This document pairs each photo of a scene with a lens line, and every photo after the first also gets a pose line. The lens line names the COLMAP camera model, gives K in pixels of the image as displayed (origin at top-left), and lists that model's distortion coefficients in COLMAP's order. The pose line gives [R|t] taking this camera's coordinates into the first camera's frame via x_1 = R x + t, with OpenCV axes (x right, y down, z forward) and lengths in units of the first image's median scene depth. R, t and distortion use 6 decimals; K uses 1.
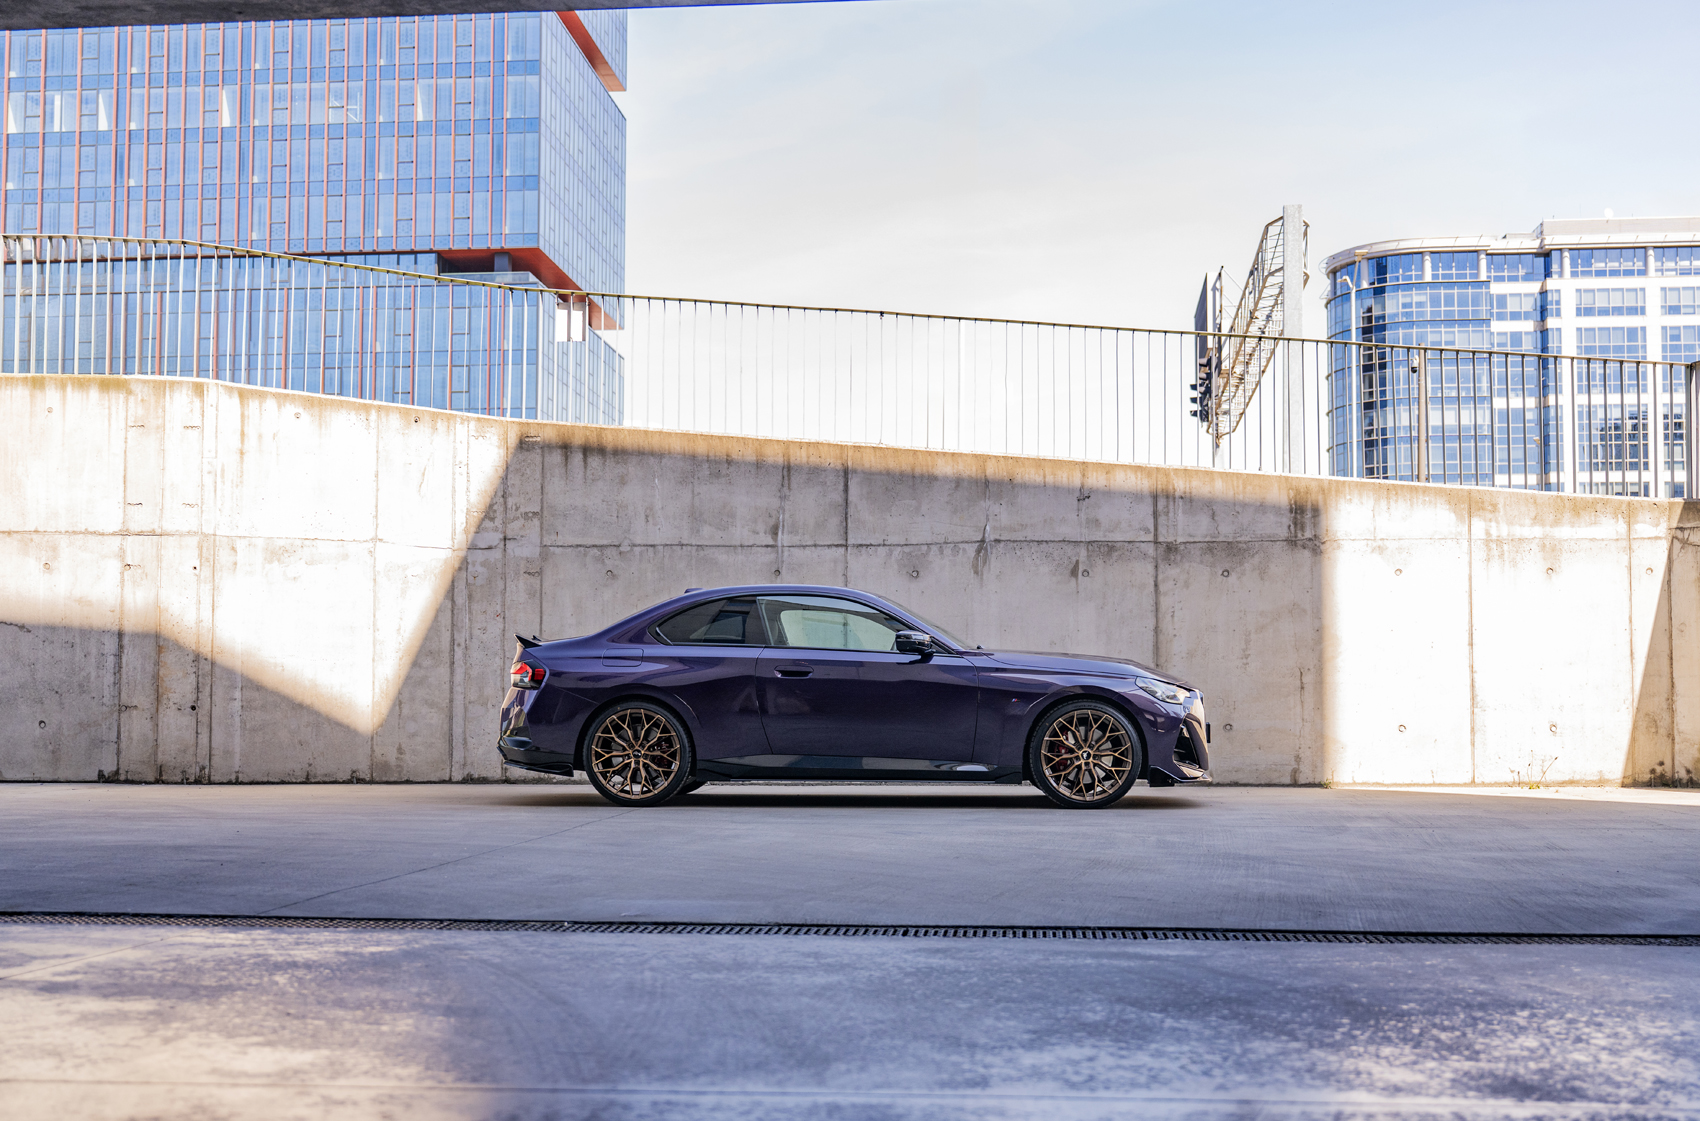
lens RADIAL K [[1879.3, 0, 846.7], [0, 1879.3, 616.1], [0, 0, 1]] dist [-0.004756, 0.000000]
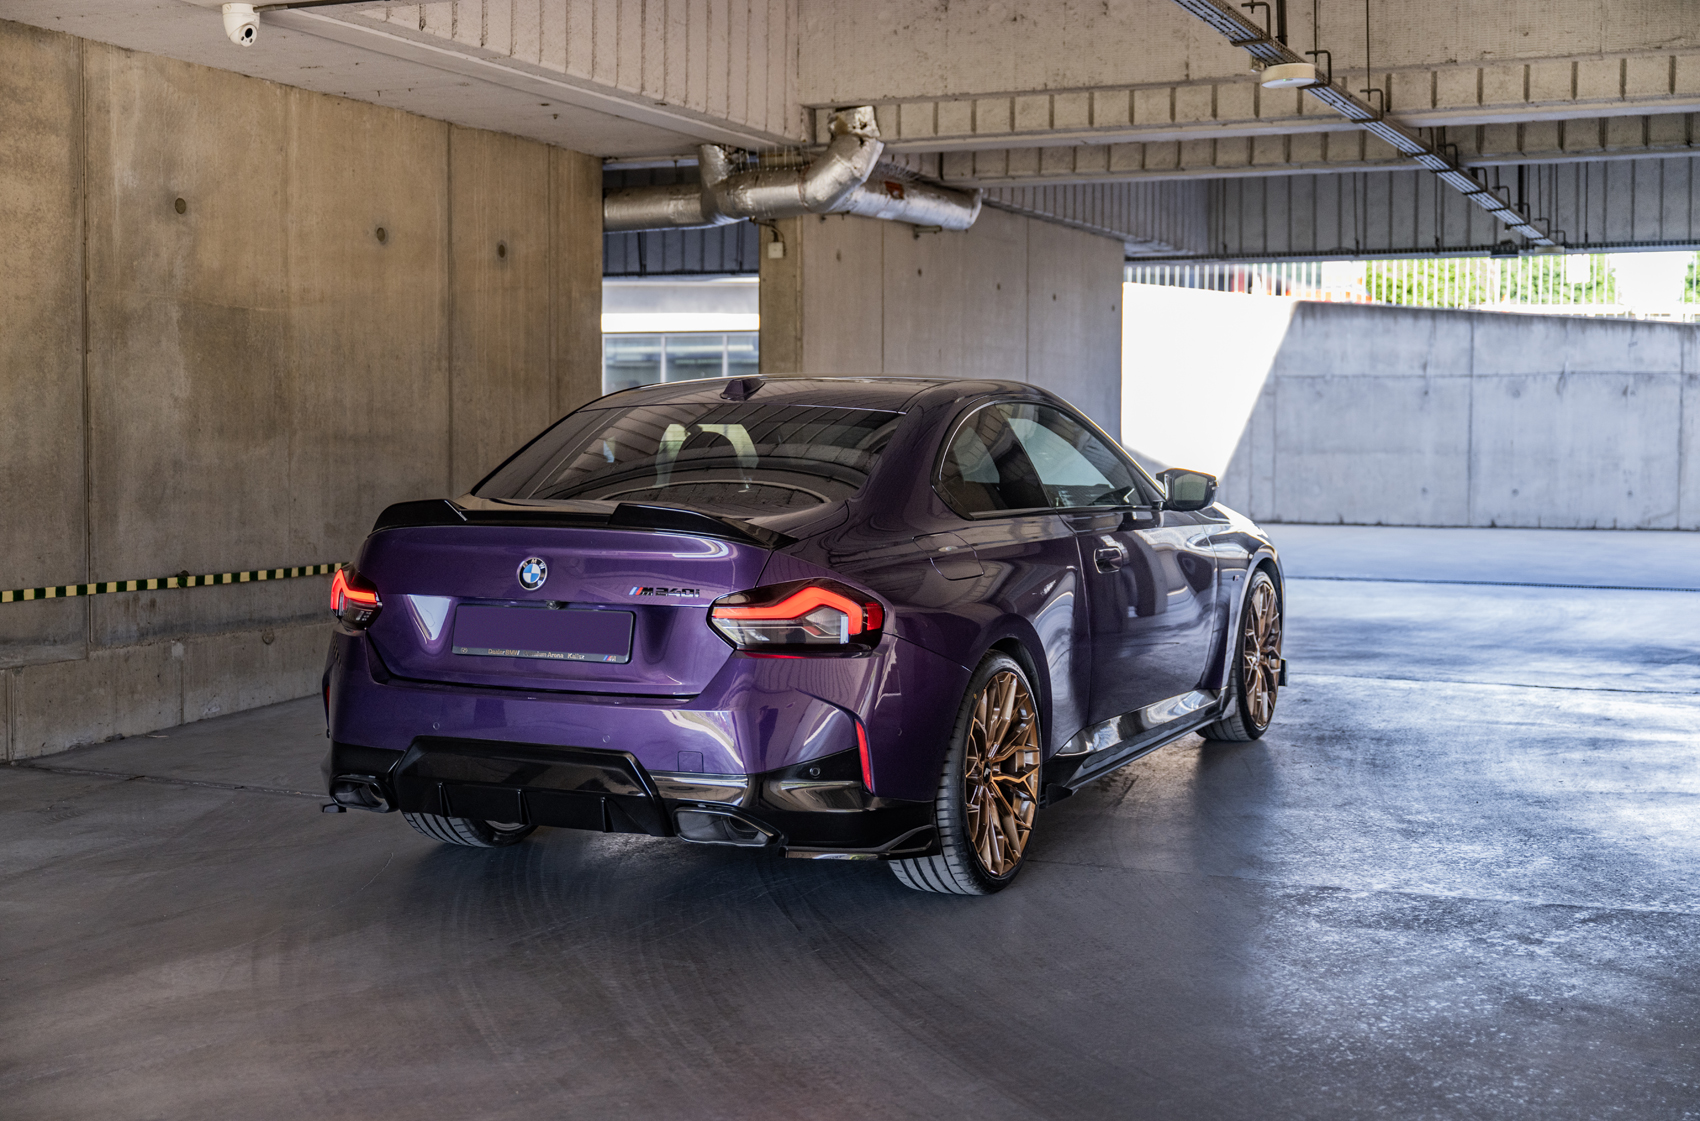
lens RADIAL K [[2221.1, 0, 850.3], [0, 2221.1, 551.5], [0, 0, 1]] dist [0.019286, 0.000000]
pose [[0.947347, 0.020077, -0.319580, 0.105772], [0.013104, 0.994766, 0.101339, -0.087405], [0.319942, -0.100191, 0.942125, -0.939209]]
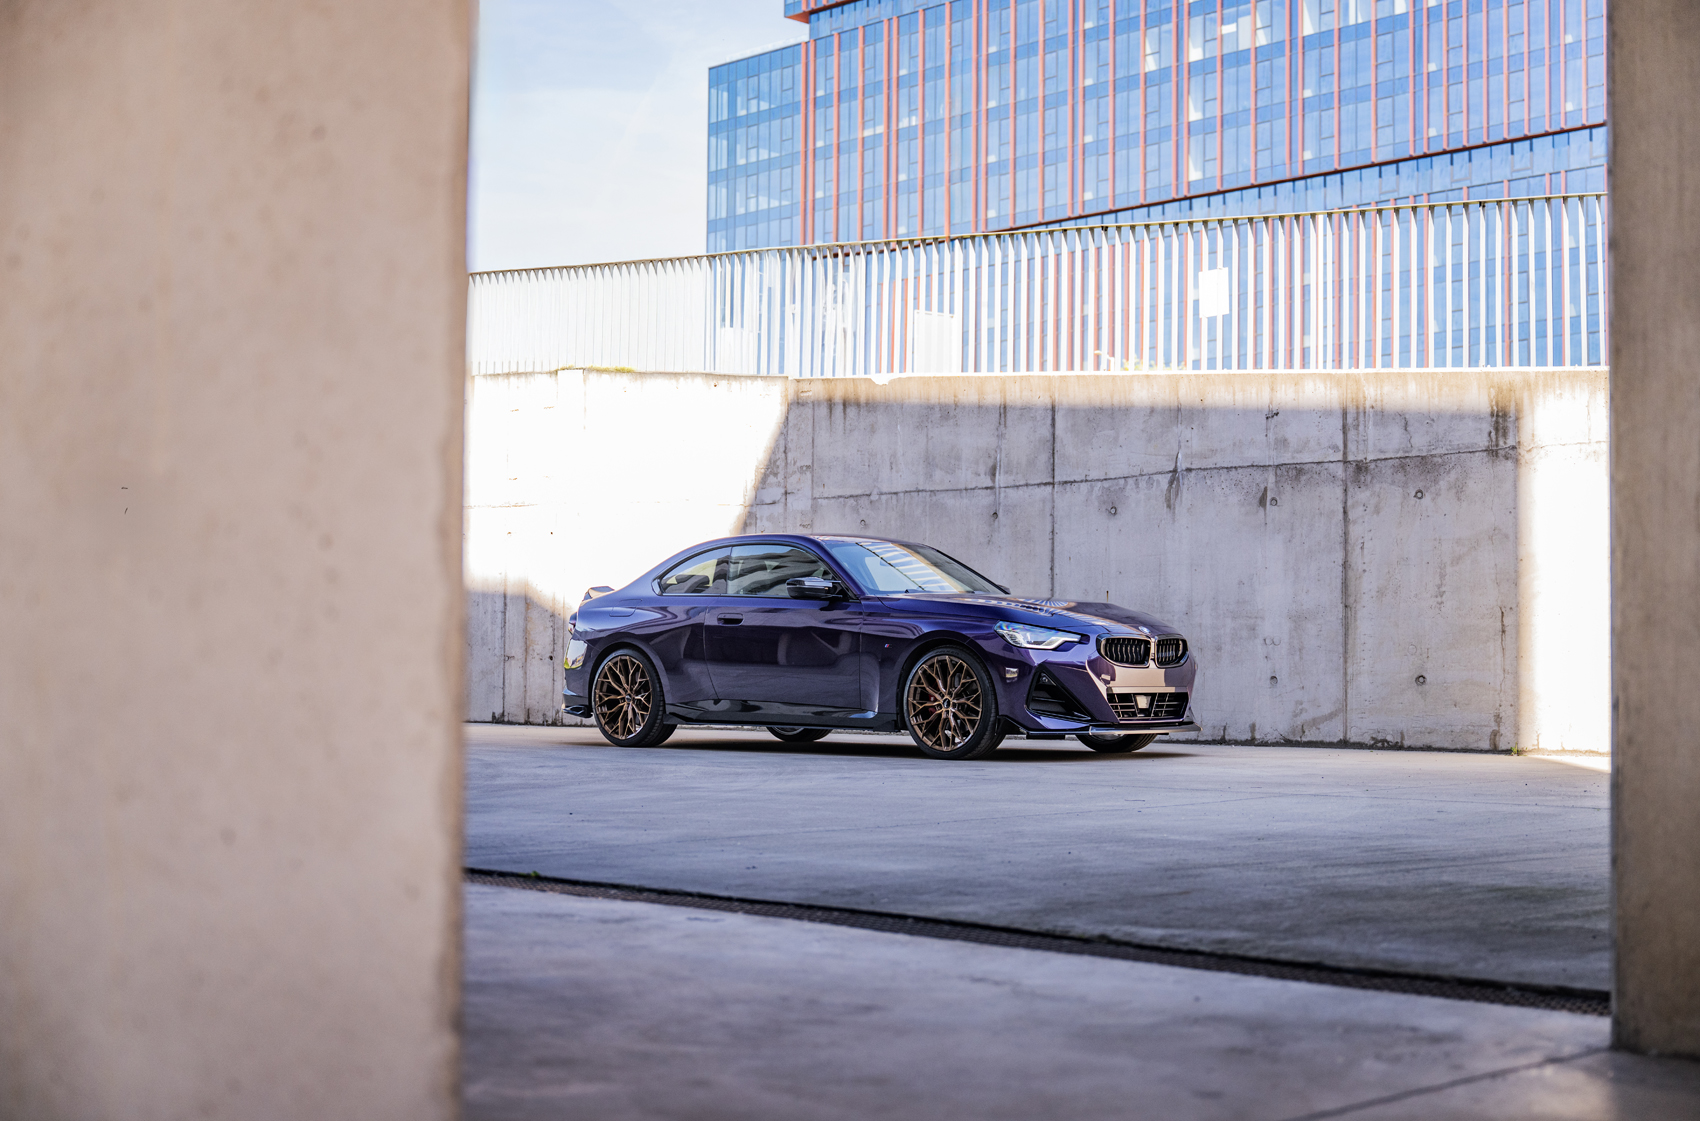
lens RADIAL K [[2286.9, 0, 853.4], [0, 2286.9, 559.6], [0, 0, 1]] dist [0.003408, 0.000000]
pose [[0.771473, -0.028932, -0.635603, 0.649809], [0.028713, 0.999531, -0.010647, 0.009624], [0.635613, -0.010036, 0.771942, 0.060157]]
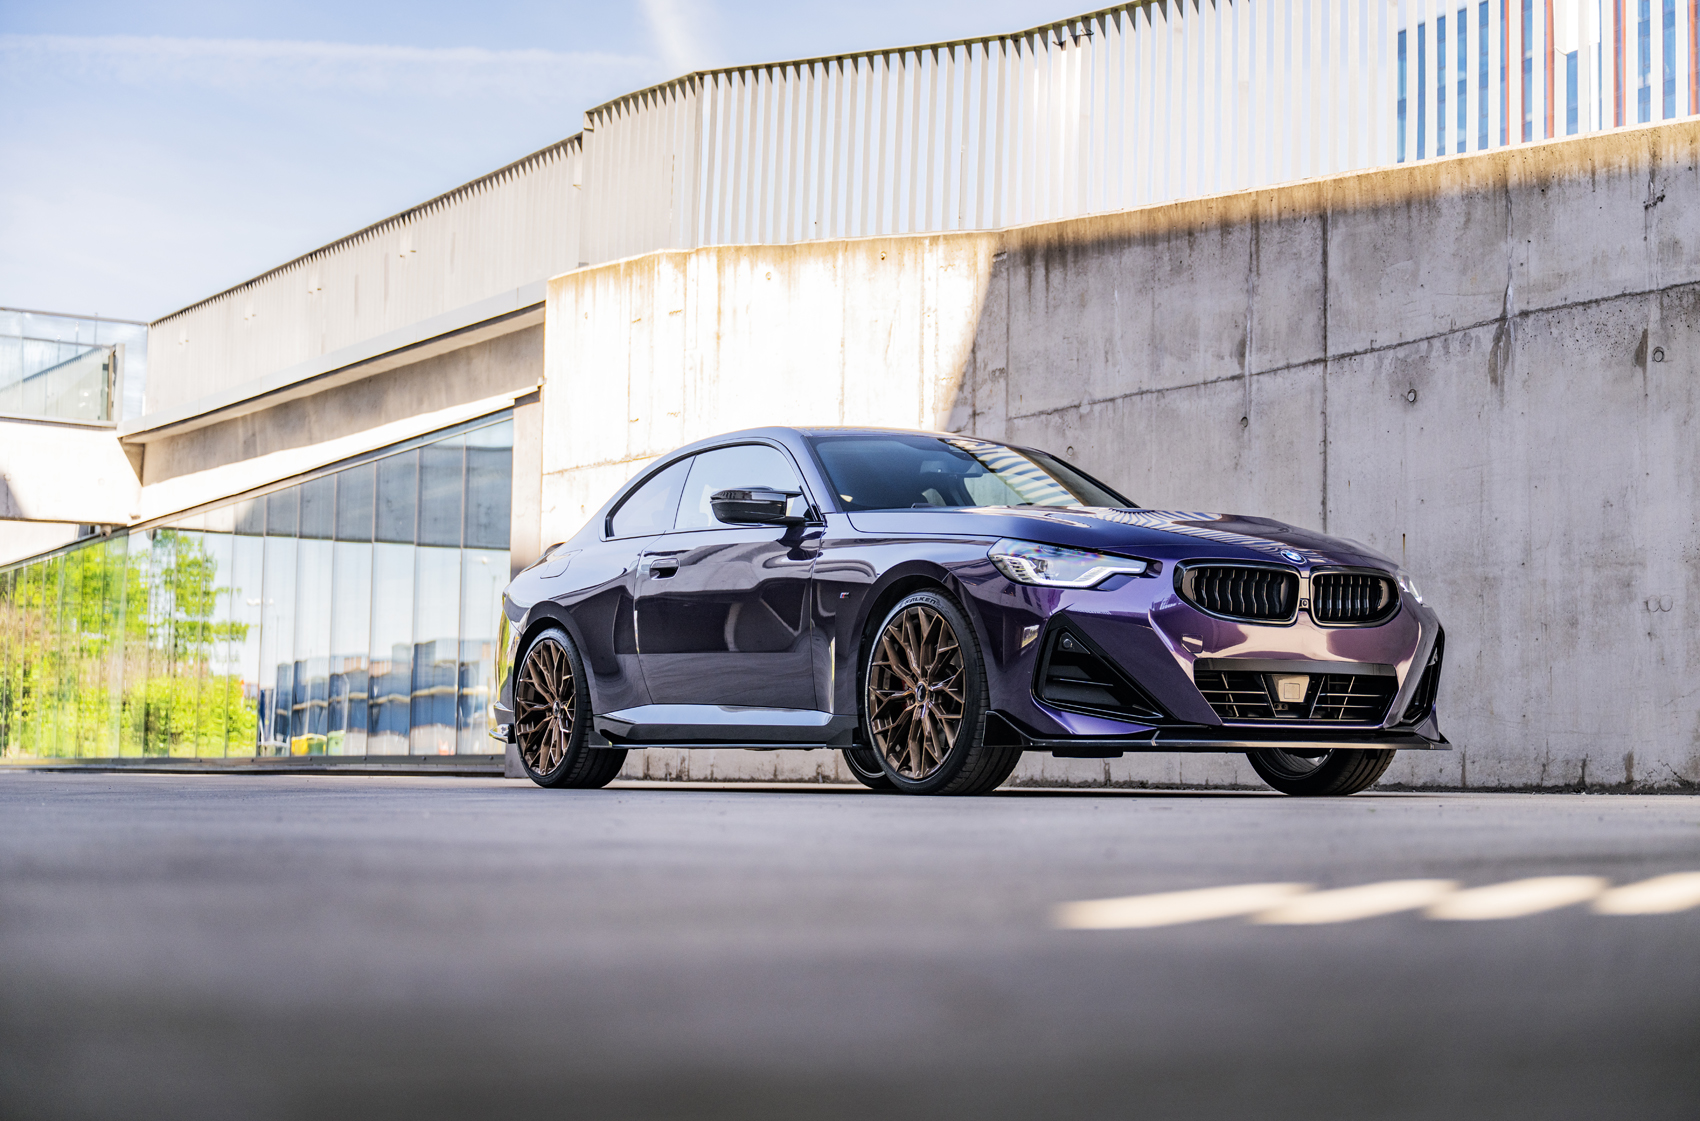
lens RADIAL K [[2705.5, 0, 844.4], [0, 2705.5, 555.6], [0, 0, 1]] dist [0.002605, 0.000000]
pose [[0.560988, -0.064997, -0.825268, 0.582552], [0.034070, 0.997881, -0.055433, 0.060385], [0.827122, 0.002980, 0.562014, 0.435875]]
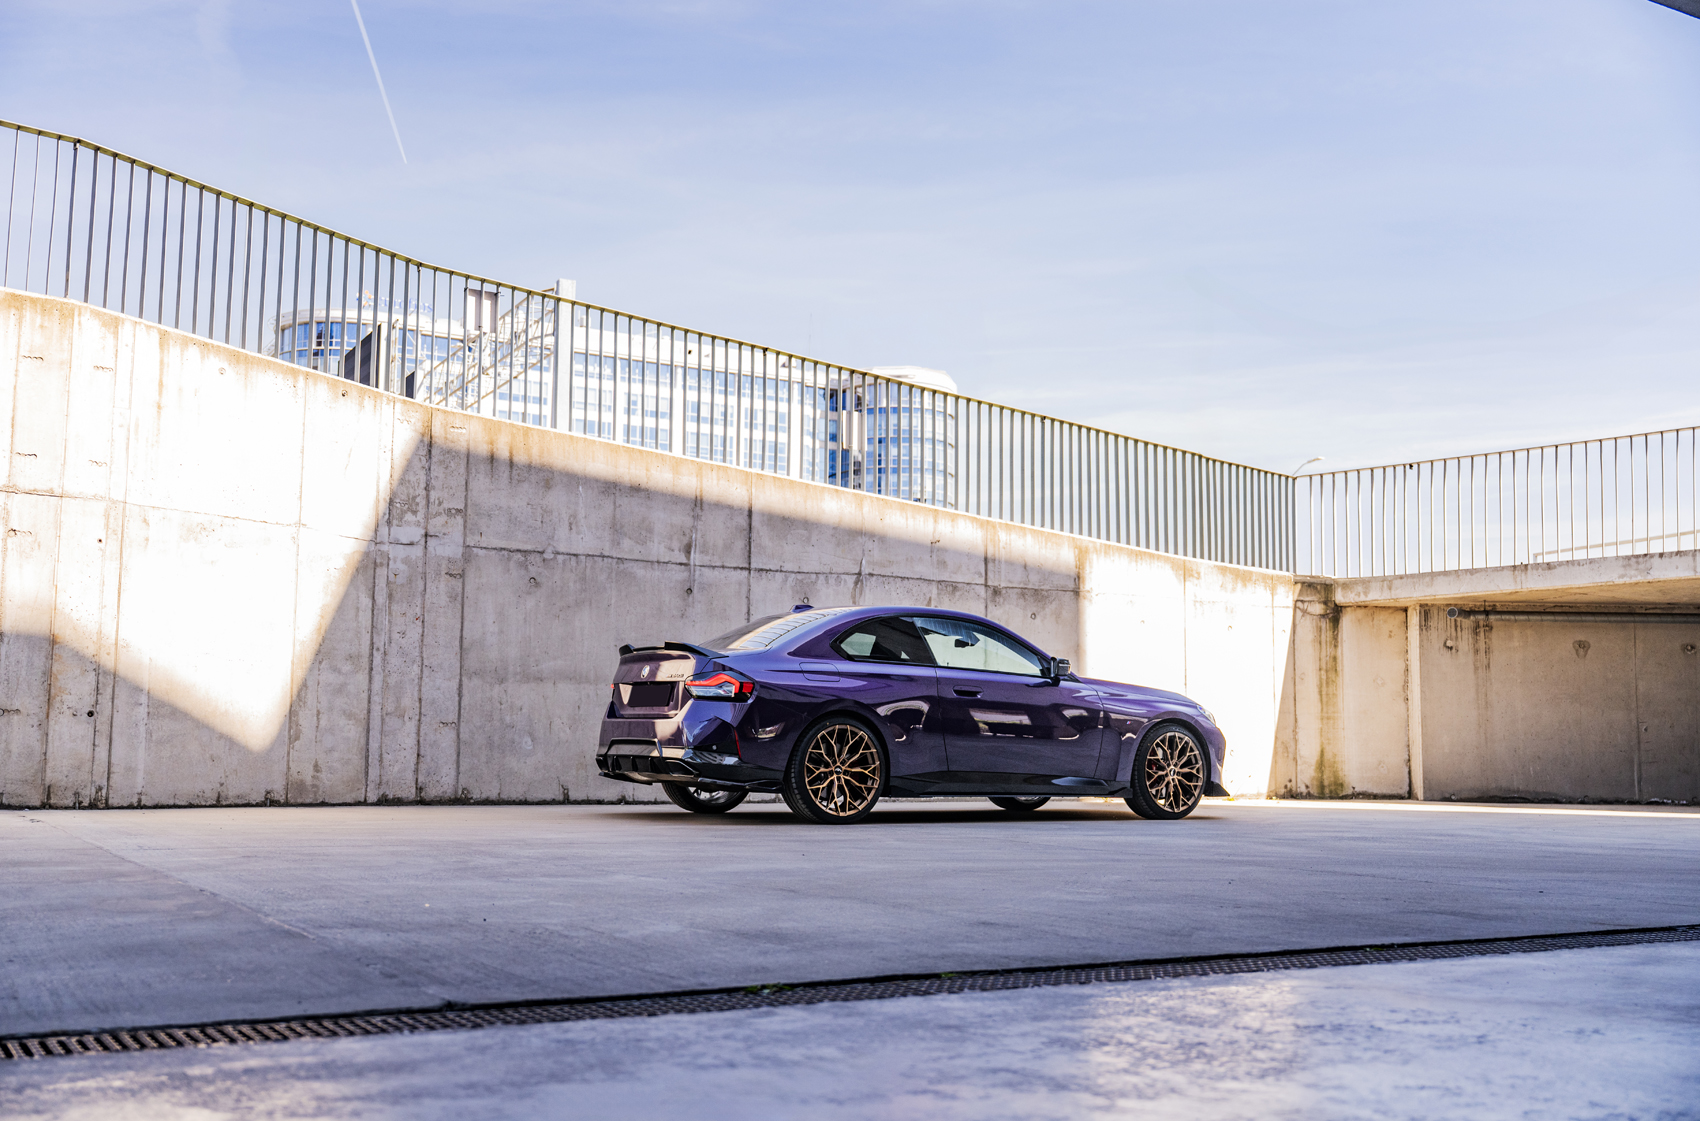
lens RADIAL K [[1722.5, 0, 846.0], [0, 1722.5, 564.1], [0, 0, 1]] dist [-0.002337, 0.000000]
pose [[0.809487, 0.071853, 0.582724, -0.511615], [-0.042155, 0.997035, -0.064381, 0.018427], [-0.585622, 0.027550, 0.810116, 0.206820]]
